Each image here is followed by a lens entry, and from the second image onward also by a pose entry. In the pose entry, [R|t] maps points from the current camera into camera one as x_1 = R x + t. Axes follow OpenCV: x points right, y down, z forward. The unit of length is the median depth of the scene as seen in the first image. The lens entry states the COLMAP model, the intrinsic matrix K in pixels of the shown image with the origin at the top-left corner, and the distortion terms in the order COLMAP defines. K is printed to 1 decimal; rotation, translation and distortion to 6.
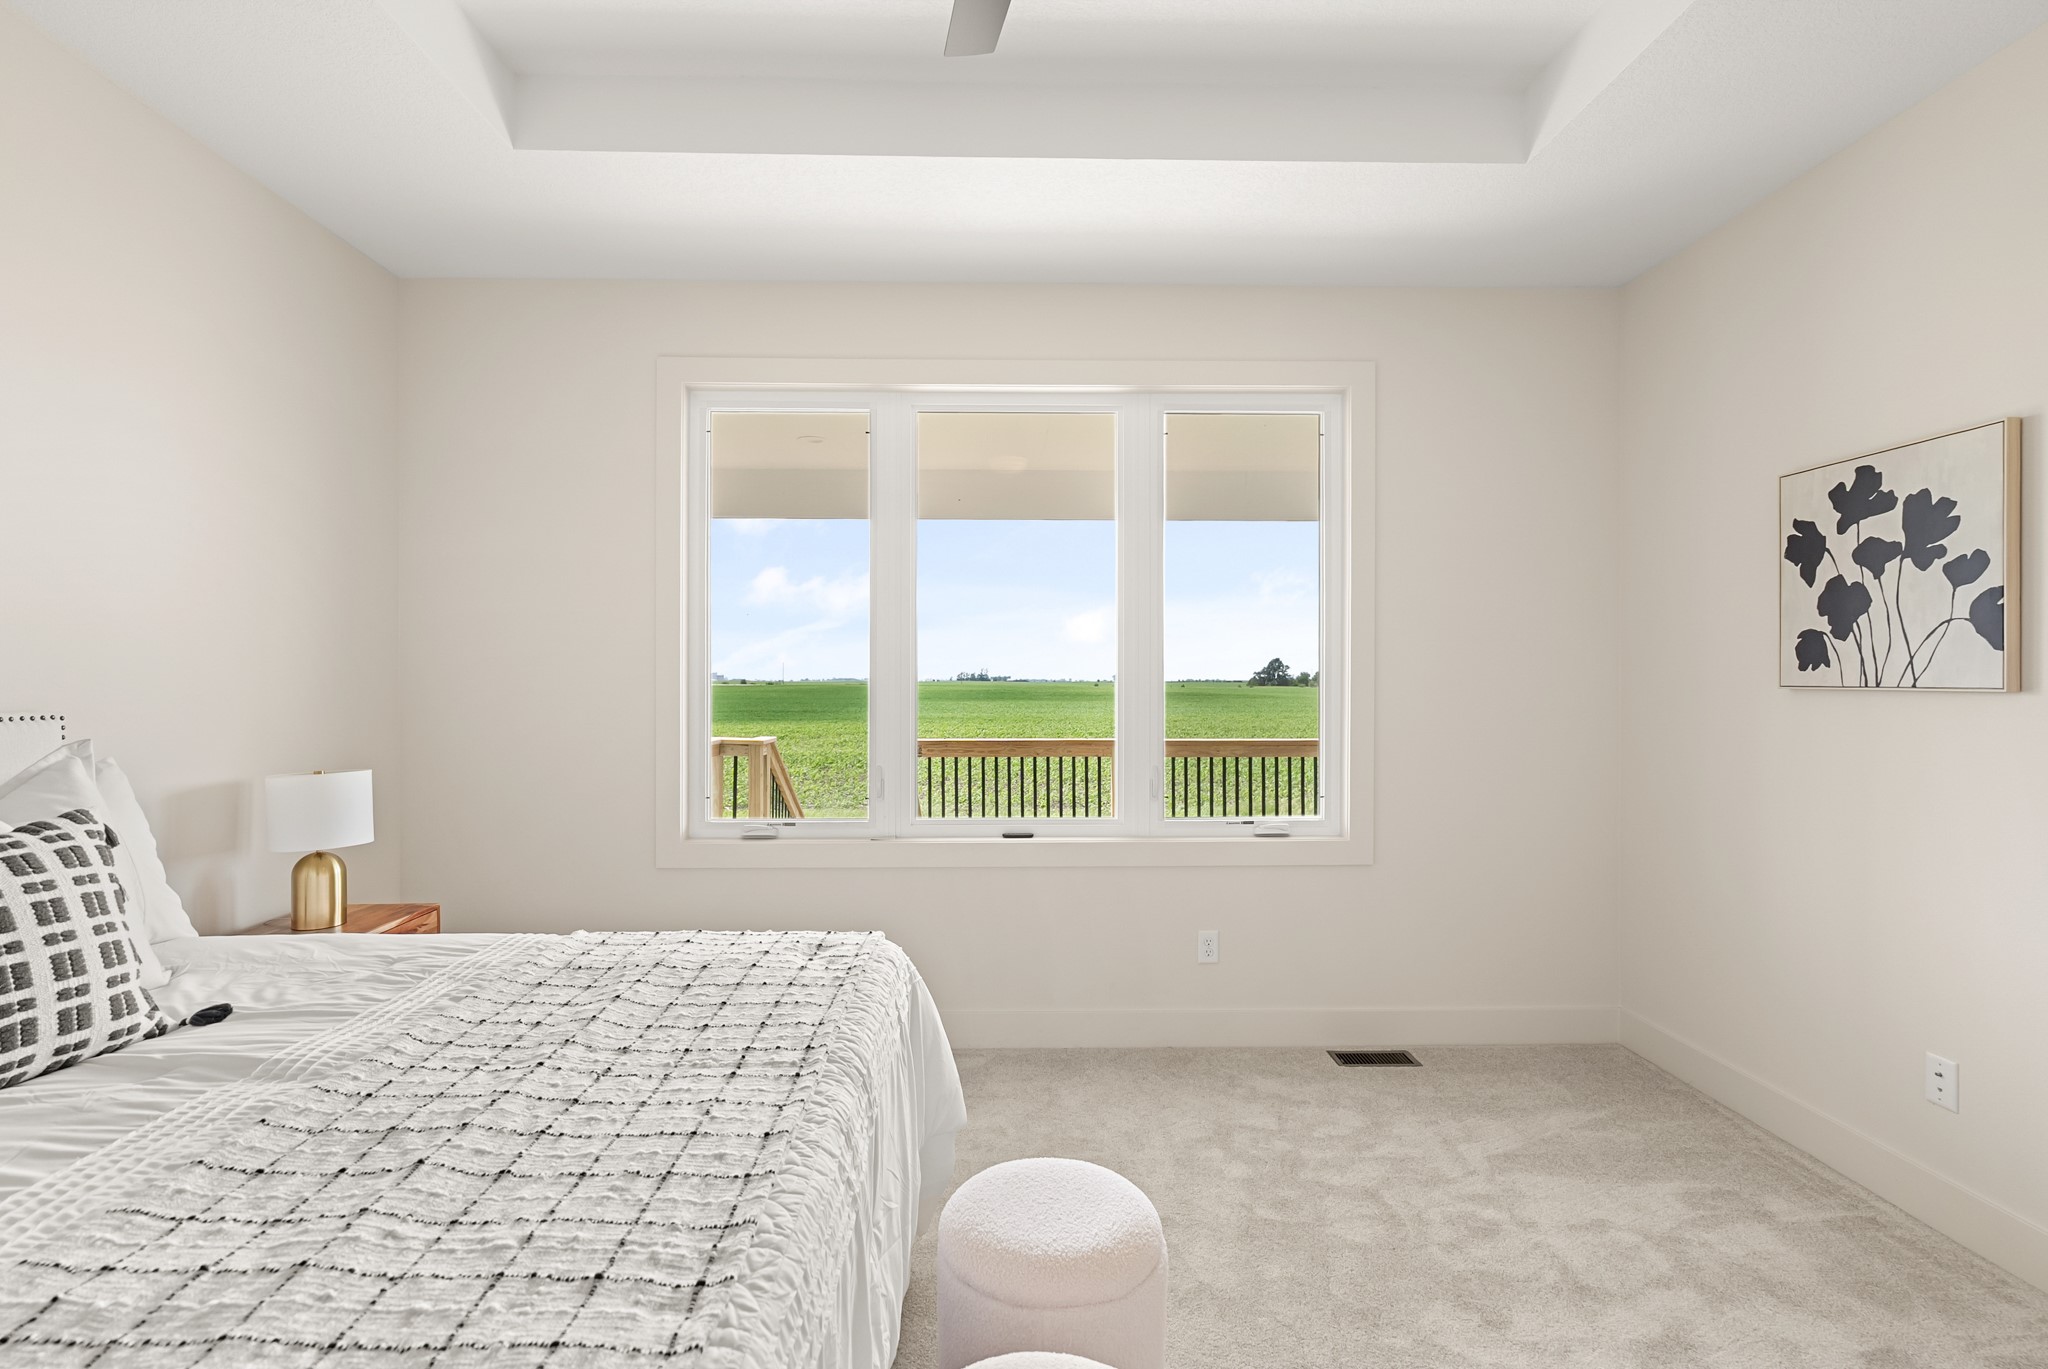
lens RADIAL K [[961.8, 0, 1024.0], [0, 961.8, 684.5], [0, 0, 1]] dist [-0.002966, -0.000336]
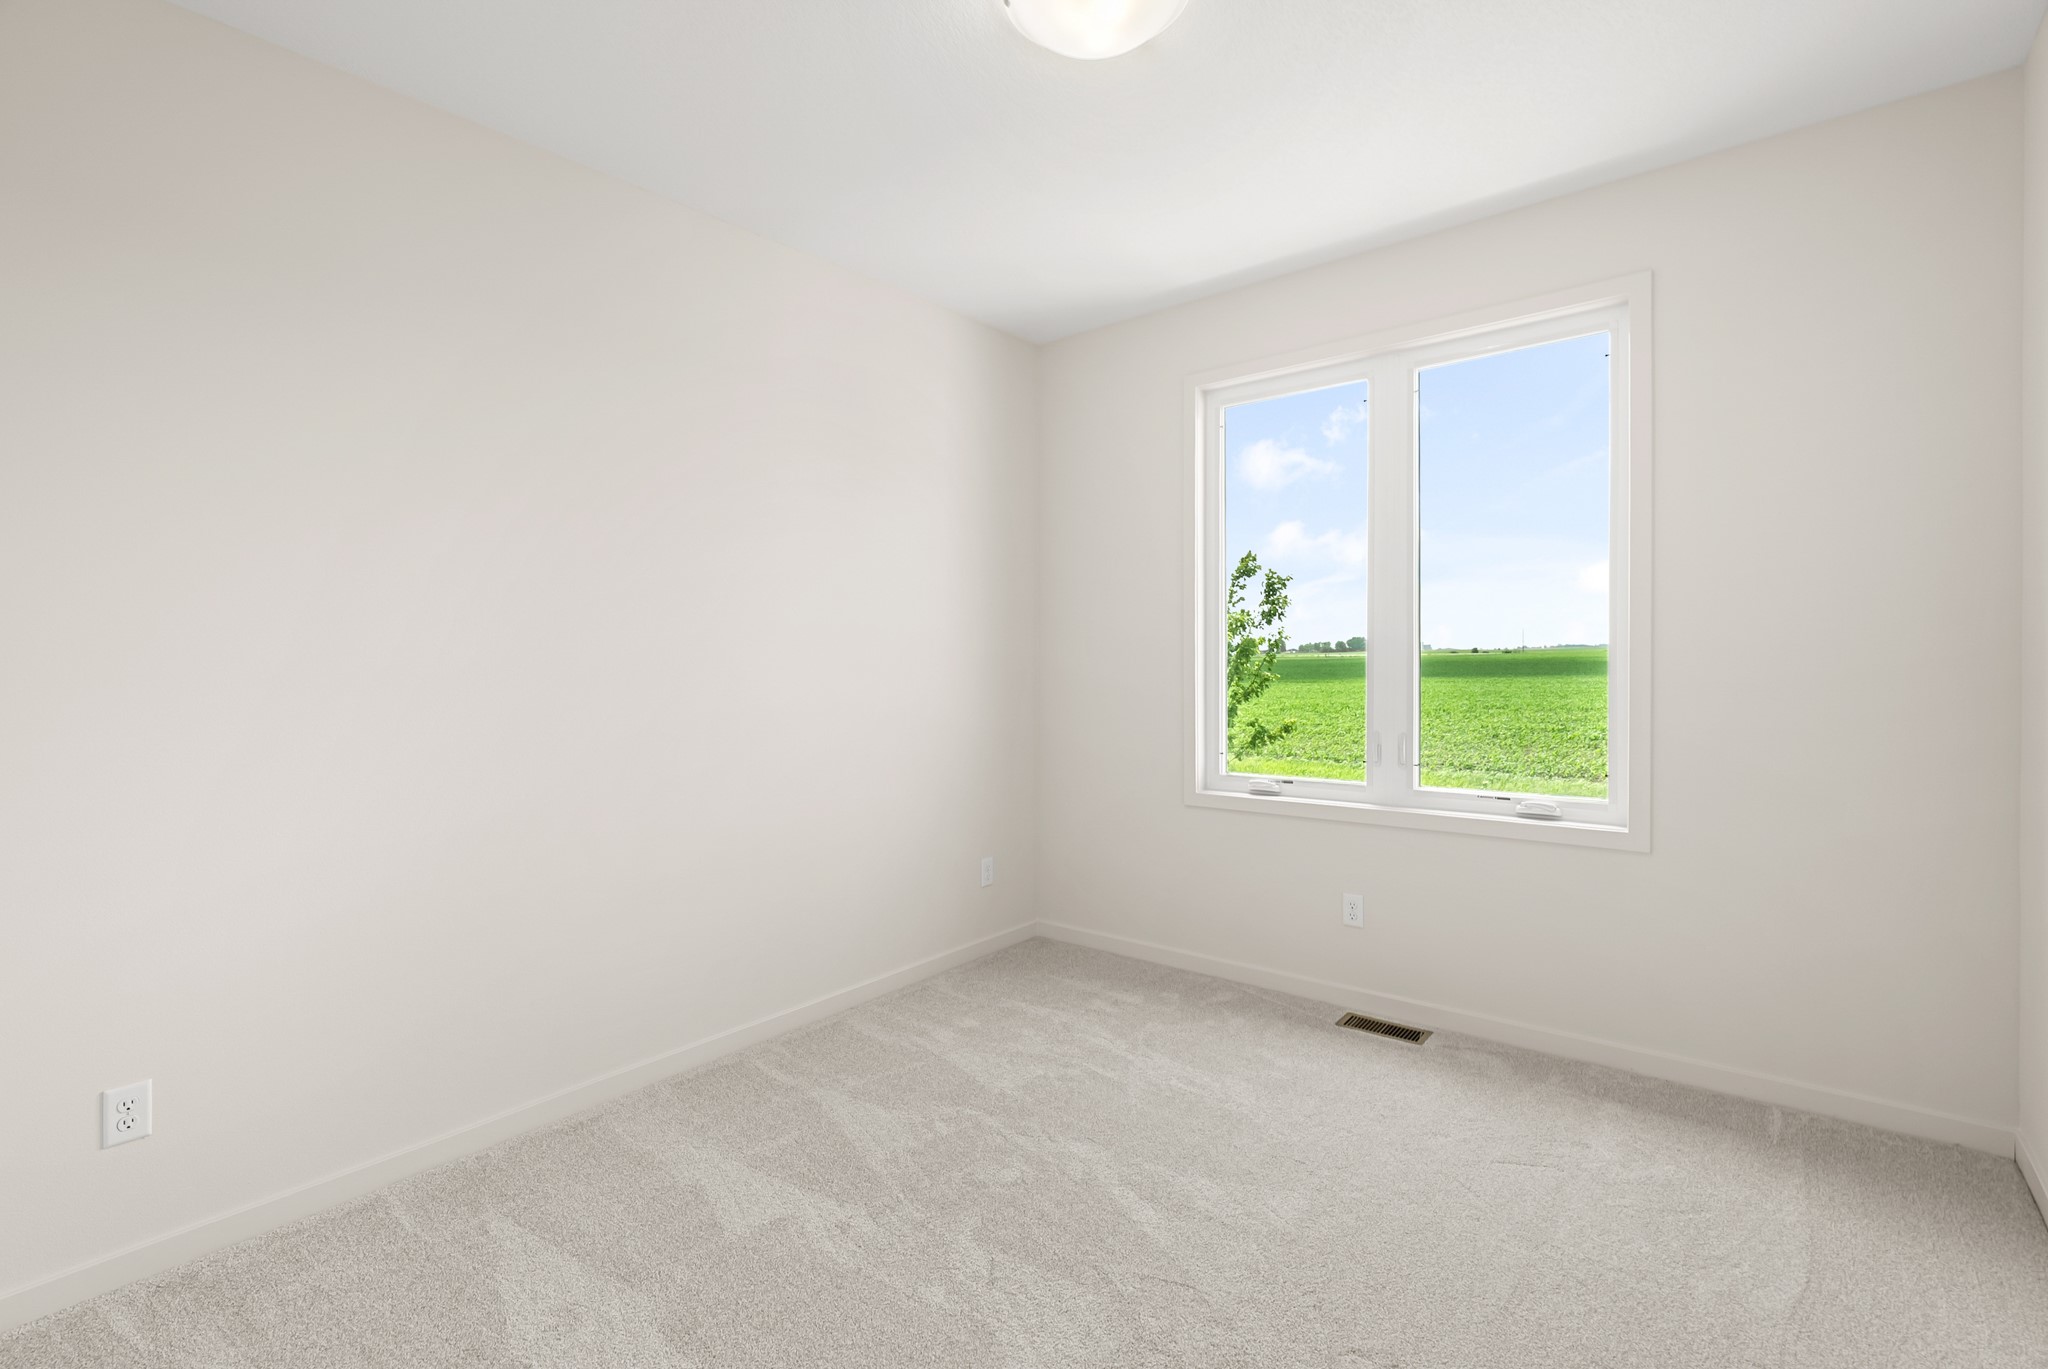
lens RADIAL K [[961.8, 0, 1024.0], [0, 961.8, 684.5], [0, 0, 1]] dist [-0.002966, -0.000336]
pose [[0.754292, 0.010103, -0.656462, 0.484885], [0.010238, 0.999579, 0.027146, 0.002735], [0.656460, -0.027197, 0.753871, 0.011543]]
